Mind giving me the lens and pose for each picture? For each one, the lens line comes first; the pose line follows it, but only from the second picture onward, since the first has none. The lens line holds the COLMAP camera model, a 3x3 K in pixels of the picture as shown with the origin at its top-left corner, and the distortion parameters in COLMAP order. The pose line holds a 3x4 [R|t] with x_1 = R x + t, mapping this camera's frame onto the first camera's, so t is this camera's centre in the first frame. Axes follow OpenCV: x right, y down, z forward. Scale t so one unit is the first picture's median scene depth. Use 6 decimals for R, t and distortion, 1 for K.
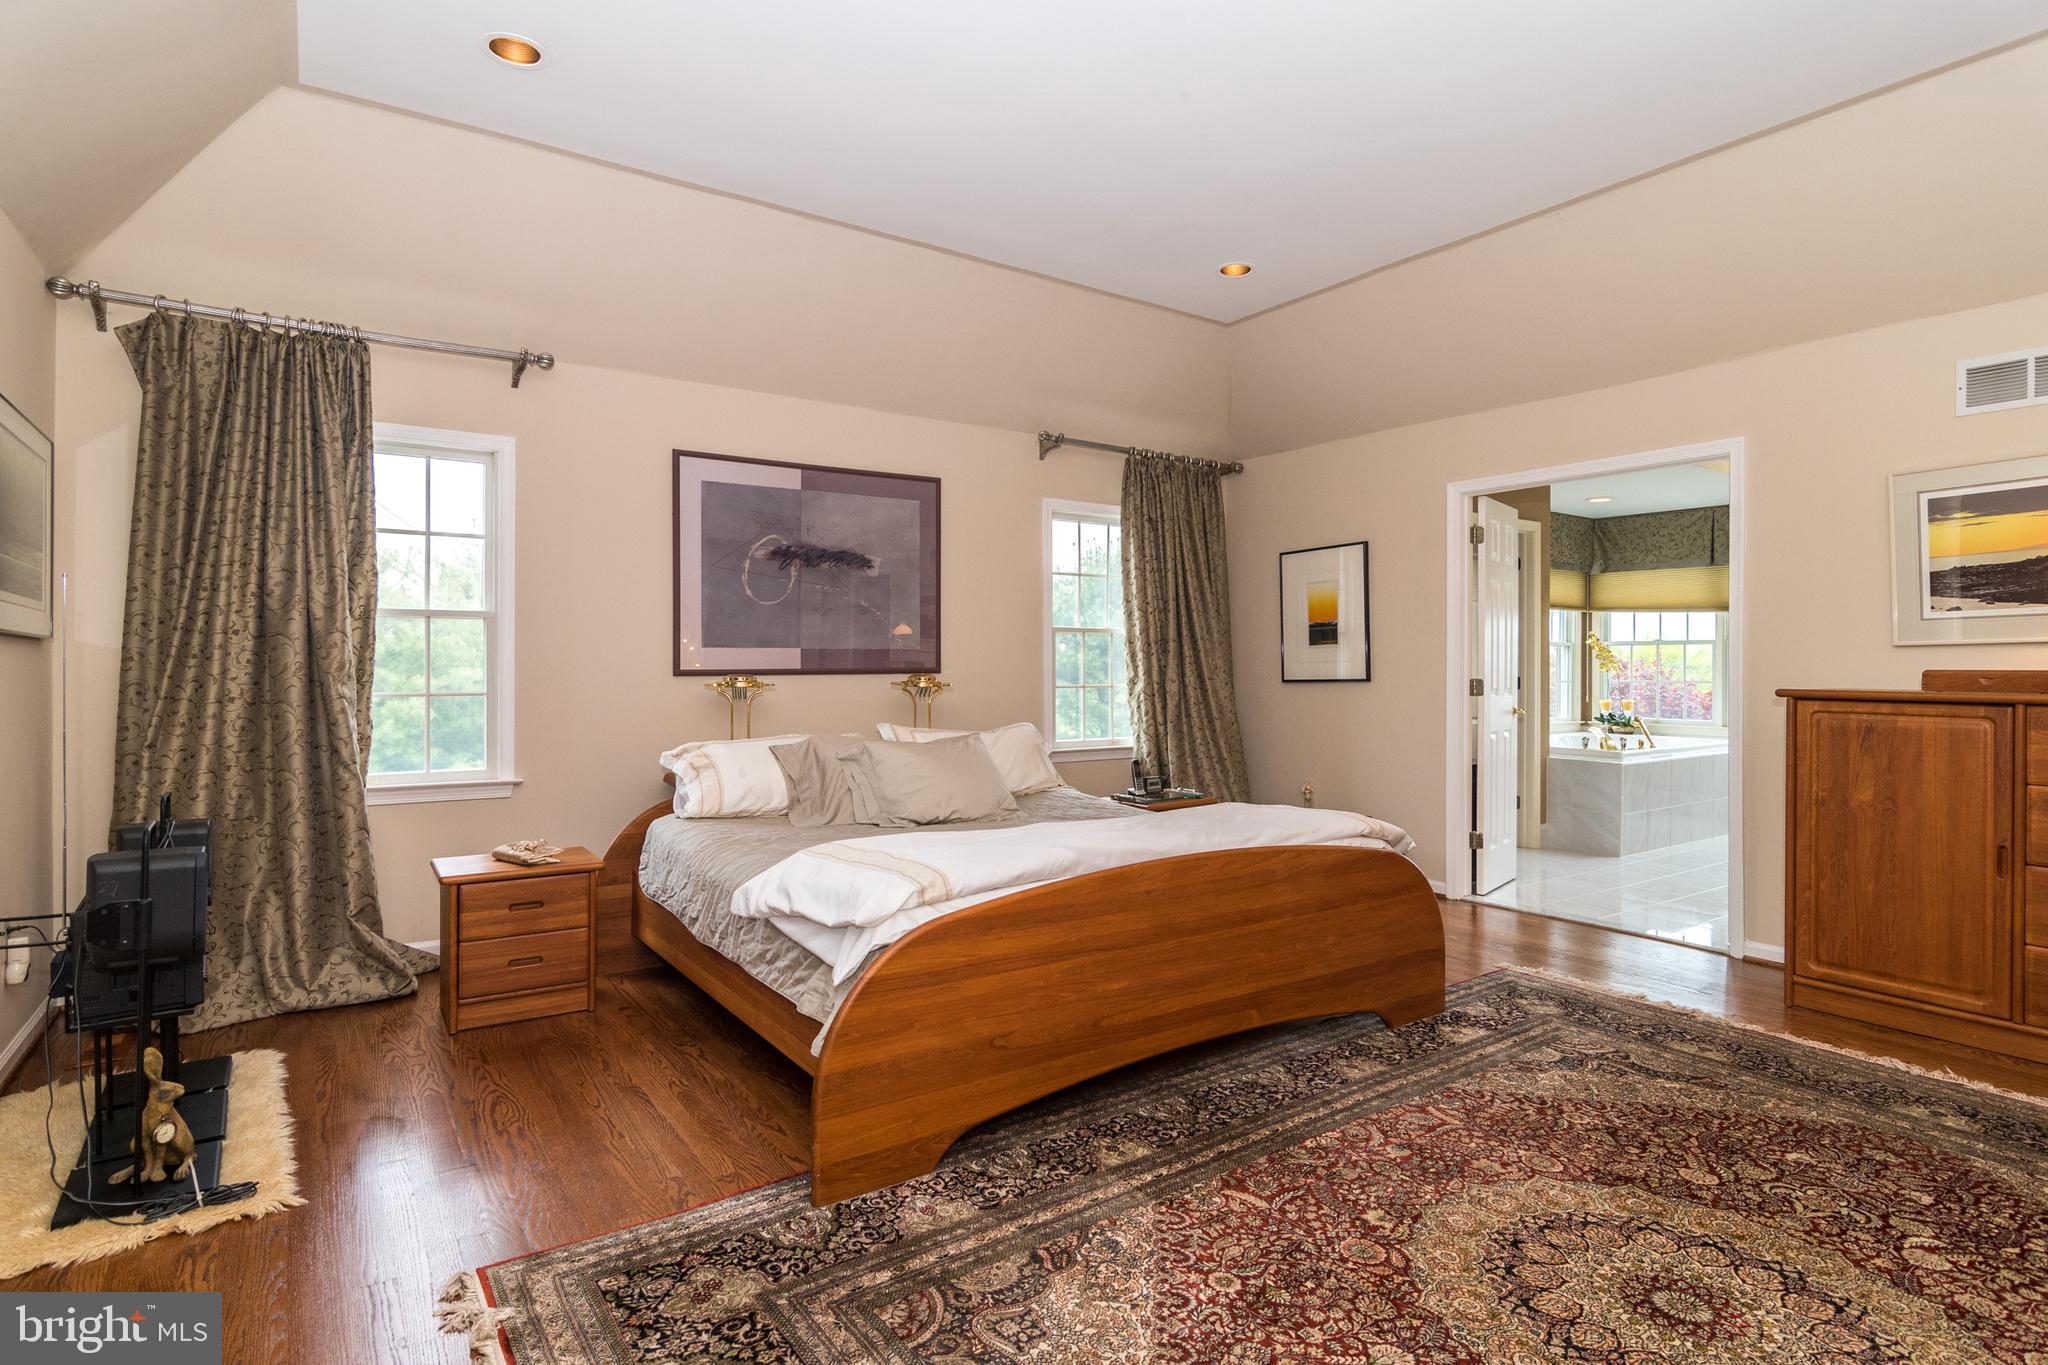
lens RADIAL K [[1035.2, 0, 1018.5], [0, 1035.2, 665.9], [0, 0, 1]] dist [0.000049, -0.000292]
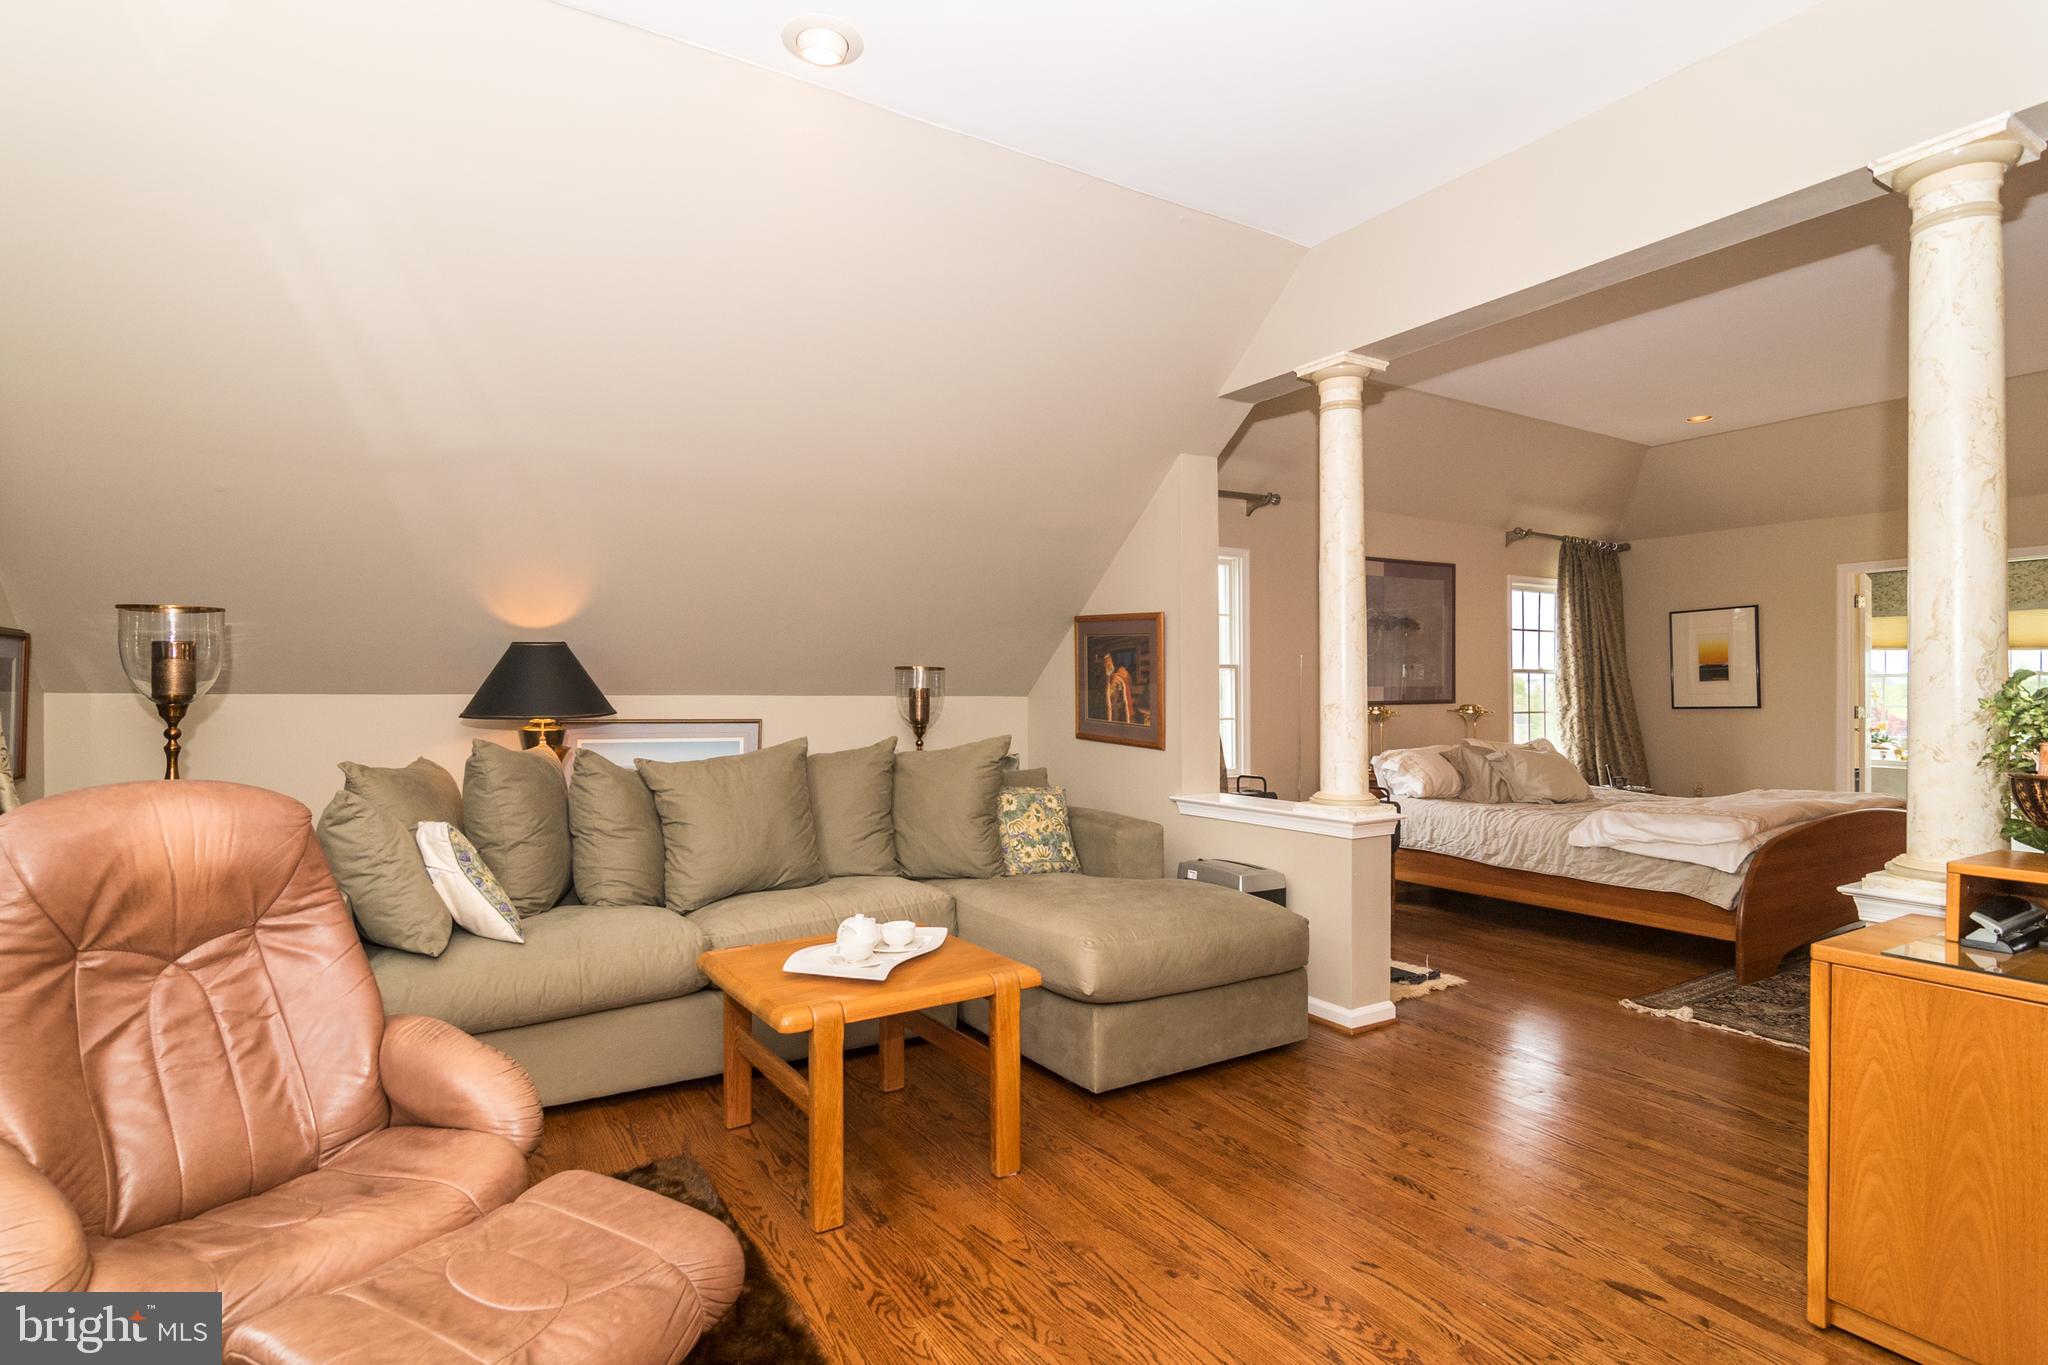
lens RADIAL K [[992.3, 0, 1024.2], [0, 992.3, 694.2], [0, 0, 1]] dist [-0.003602, 0.001254]
pose [[0.998802, -0.006379, -0.048515, -0.536709], [0.006227, 0.999975, -0.003284, -0.004145], [0.048535, 0.002978, 0.998817, -0.330351]]
